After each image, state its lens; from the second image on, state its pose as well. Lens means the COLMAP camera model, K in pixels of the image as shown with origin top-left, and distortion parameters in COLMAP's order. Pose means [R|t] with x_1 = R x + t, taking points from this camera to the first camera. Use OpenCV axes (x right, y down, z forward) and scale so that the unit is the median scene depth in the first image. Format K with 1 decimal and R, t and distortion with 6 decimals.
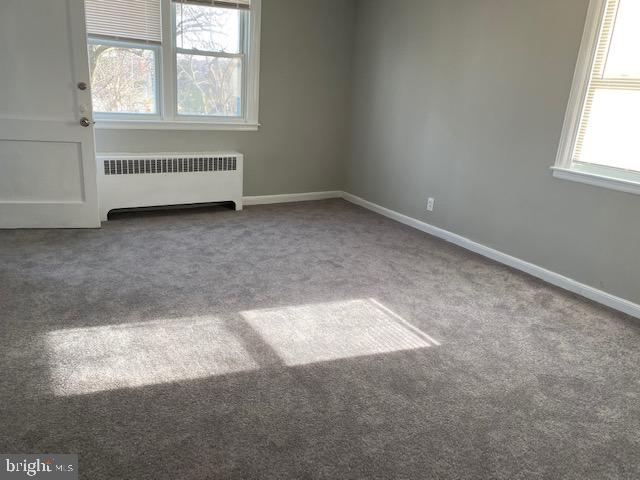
lens RADIAL K [[489.4, 0, 337.2], [0, 489.4, 251.7], [0, 0, 1]] dist [0.034510, -0.038495]
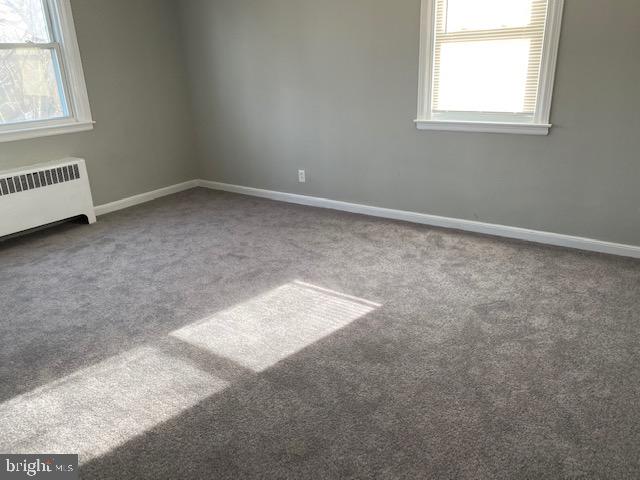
lens RADIAL K [[489.4, 0, 323.9], [0, 489.4, 241.3], [0, 0, 1]] dist [0.034510, -0.038495]
pose [[0.914678, -0.231552, 0.331282, -0.182388], [0.221337, 0.972767, 0.068806, -0.034401], [-0.338192, 0.010390, 0.941020, 0.061369]]
